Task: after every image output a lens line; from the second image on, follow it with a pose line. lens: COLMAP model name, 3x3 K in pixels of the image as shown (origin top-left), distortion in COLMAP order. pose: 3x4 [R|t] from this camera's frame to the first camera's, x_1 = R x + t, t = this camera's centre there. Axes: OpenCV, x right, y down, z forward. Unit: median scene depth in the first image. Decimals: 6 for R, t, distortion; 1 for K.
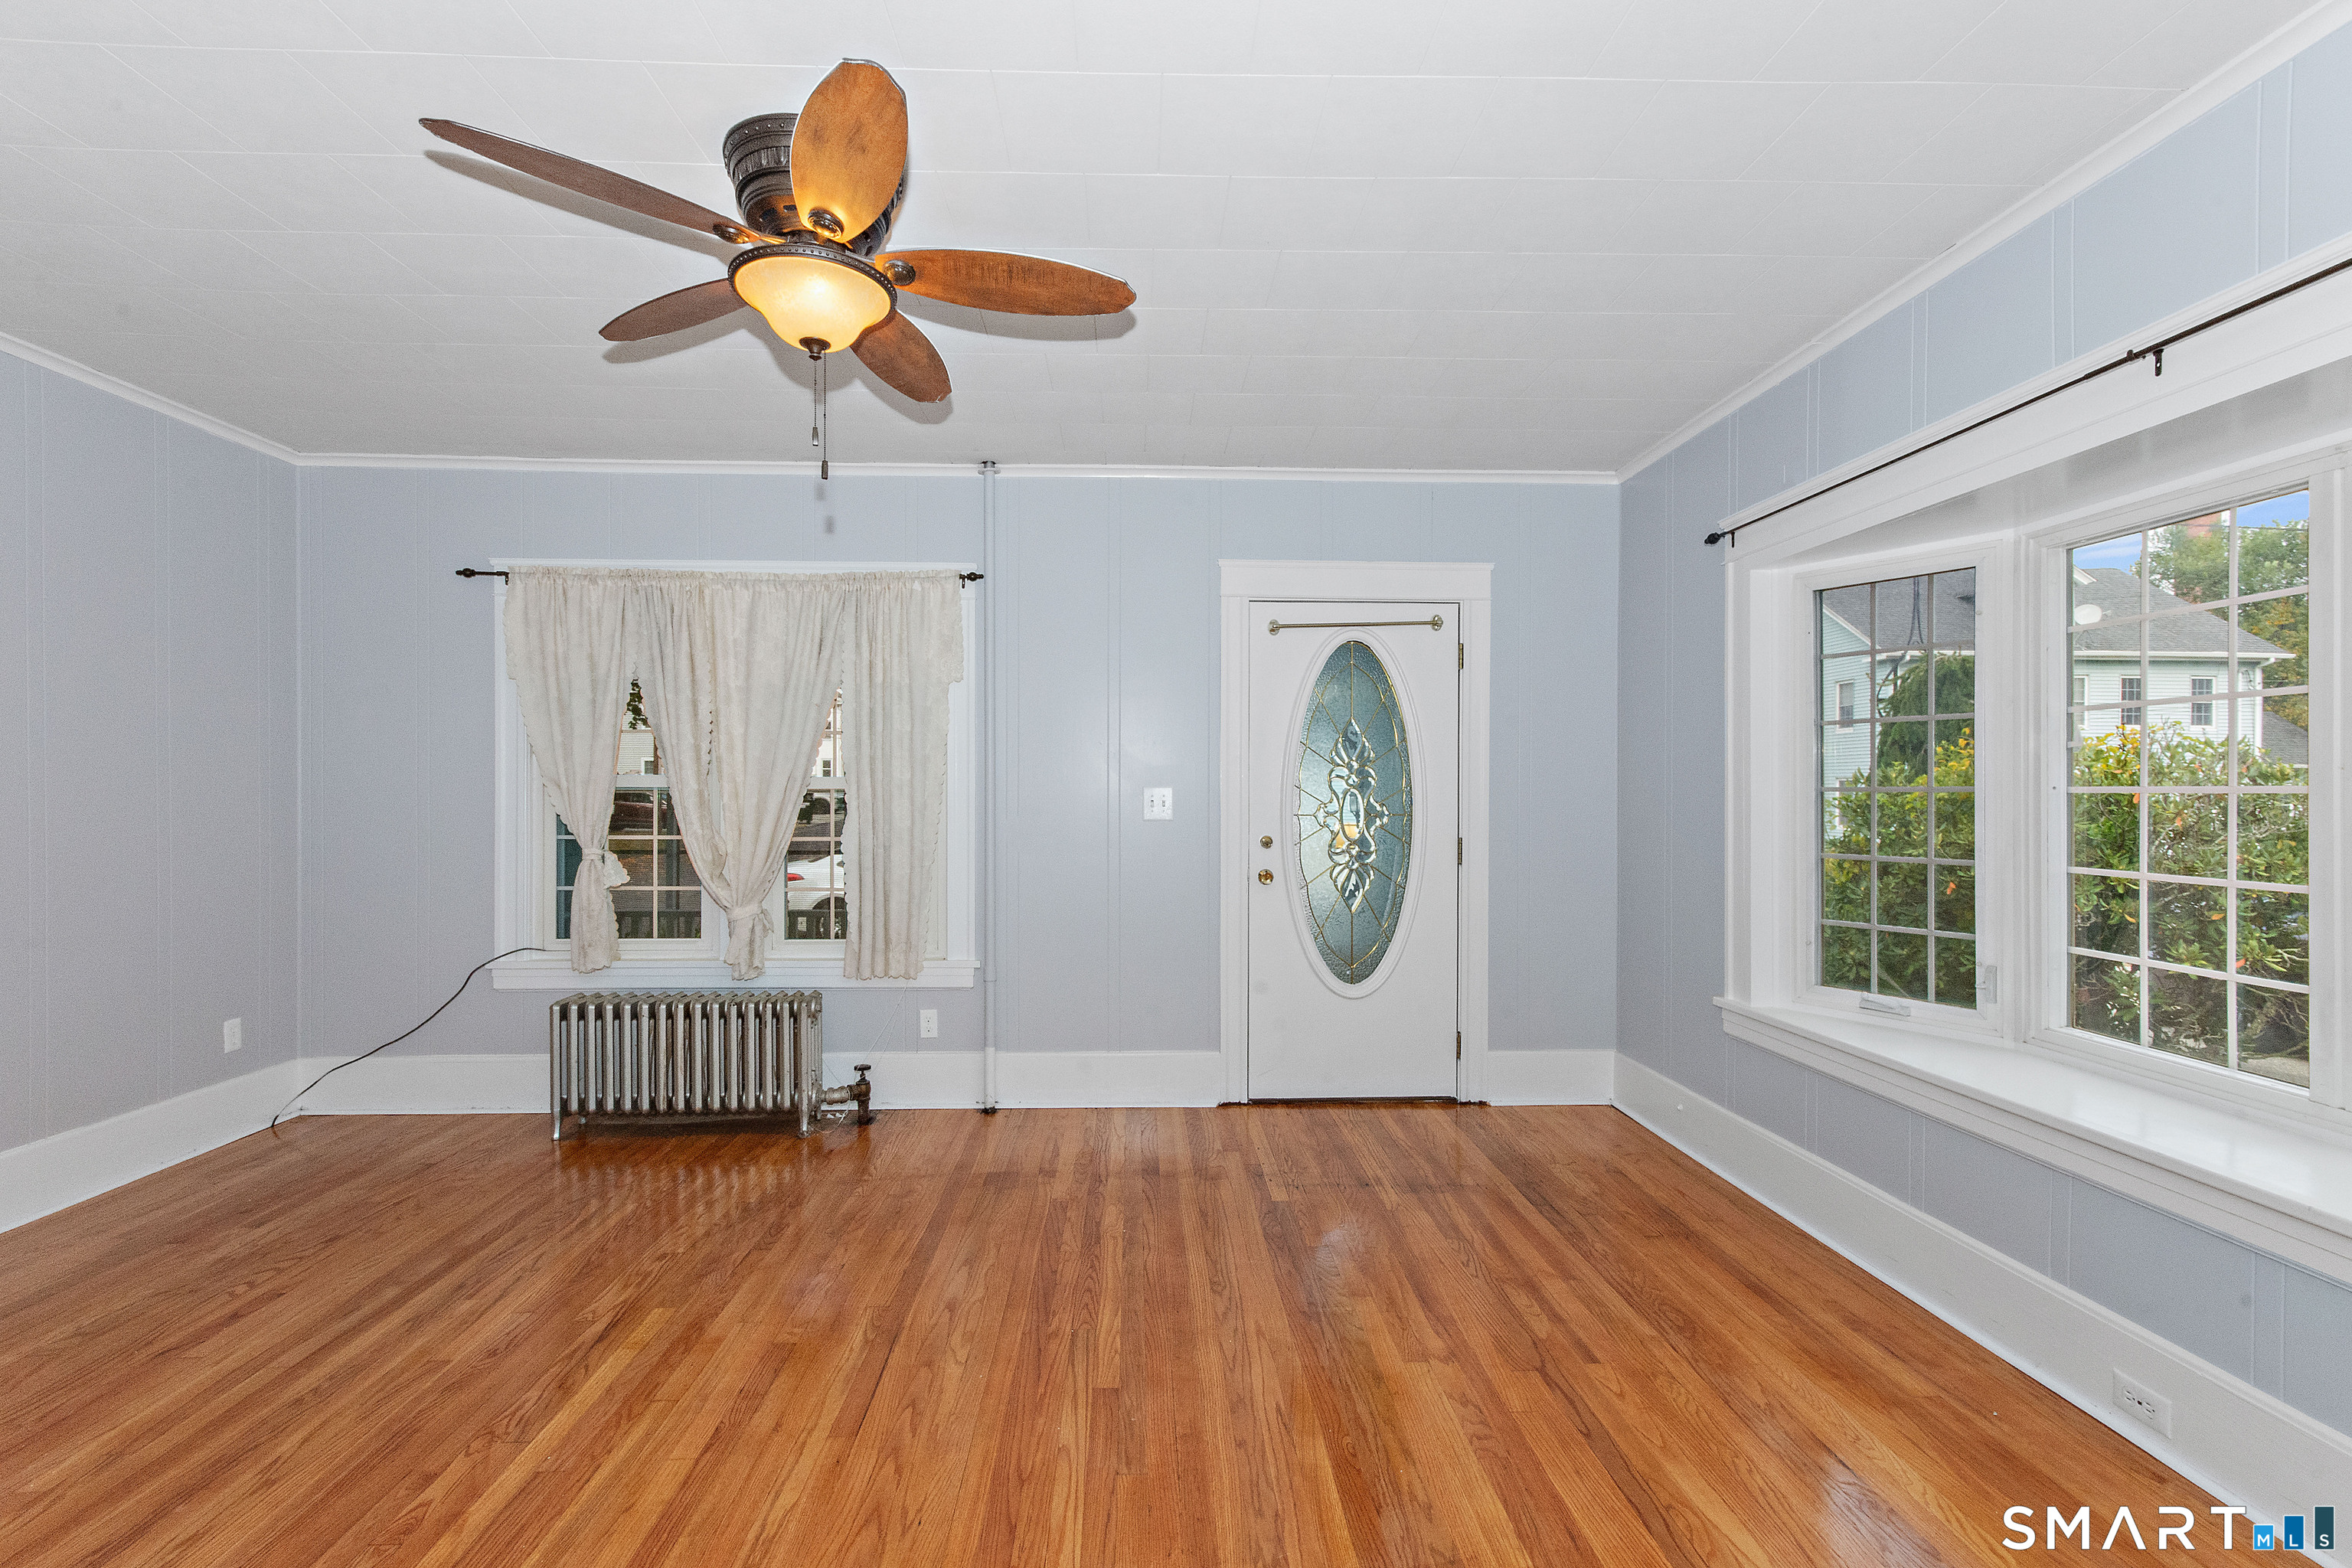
lens RADIAL K [[1050.8, 0, 1165.0], [0, 1050.8, 794.4], [0, 0, 1]] dist [0.011267, 0.000257]
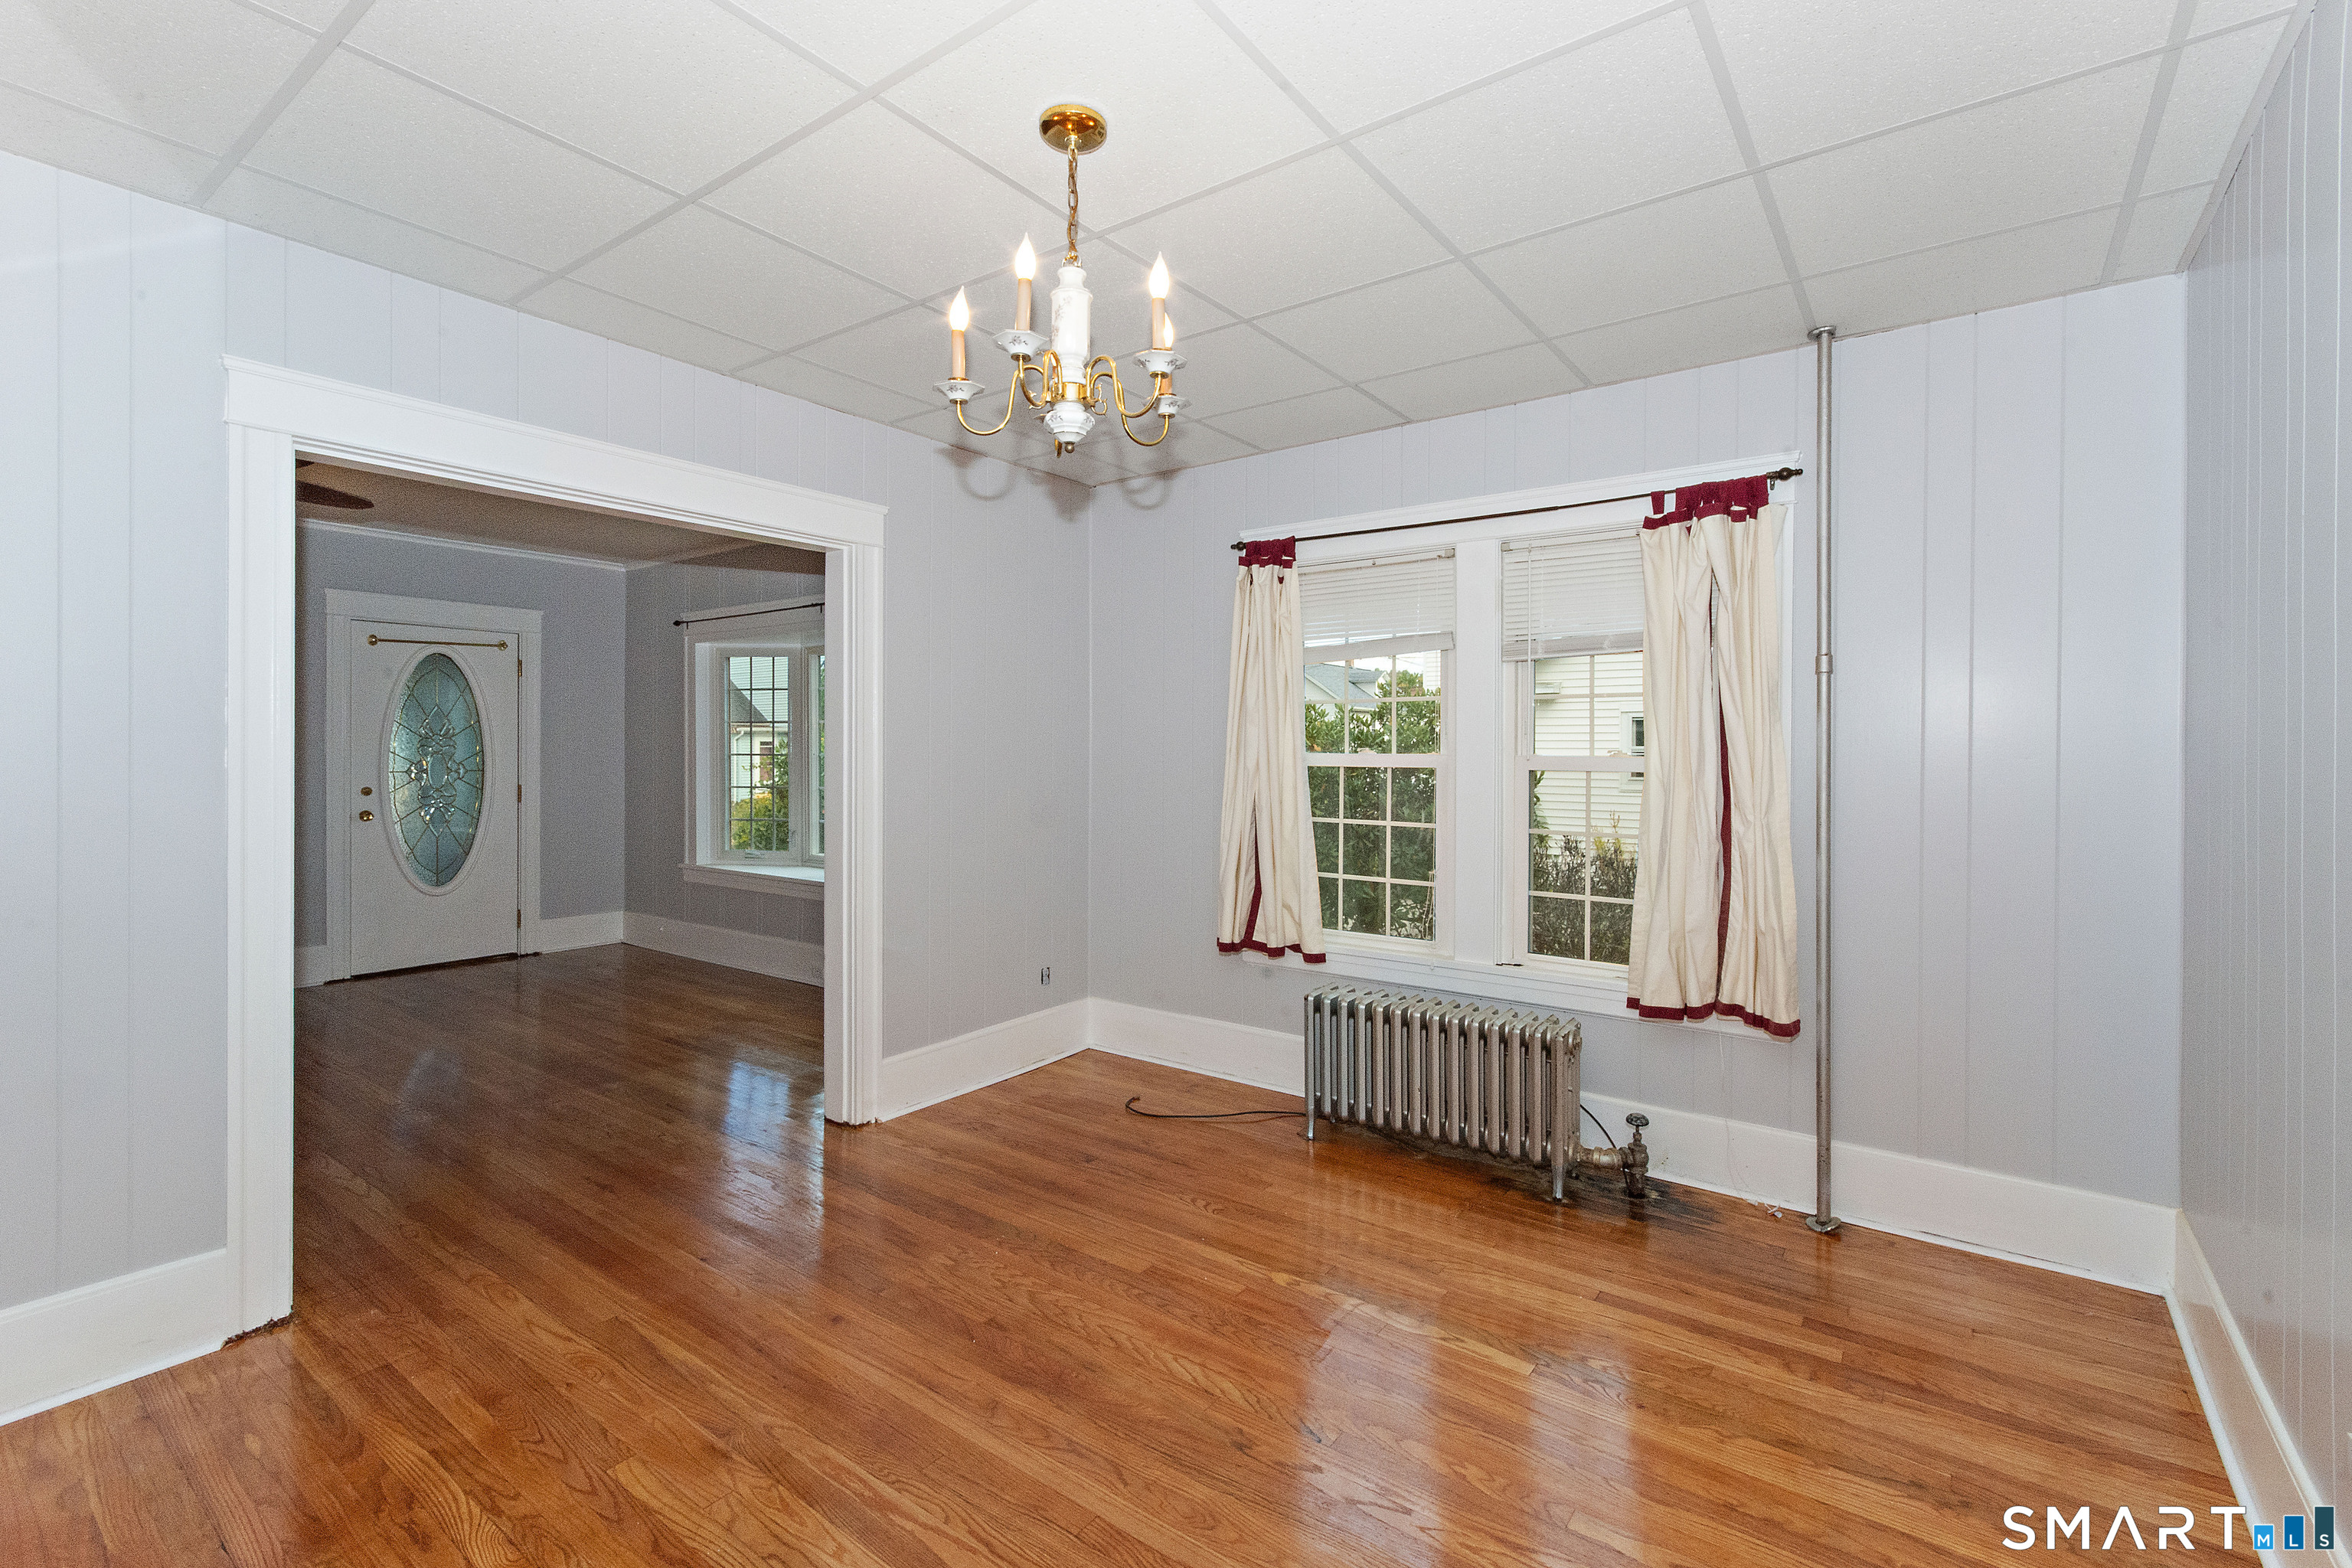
lens RADIAL K [[1056.0, 0, 1174.2], [0, 1056.0, 755.2], [0, 0, 1]] dist [0.003945, 0.000285]
pose [[0.623617, -0.000751, 0.781730, -0.352106], [0.001314, 0.999999, -0.000088, -0.001396], [-0.781729, 0.001083, 0.623617, -0.759728]]
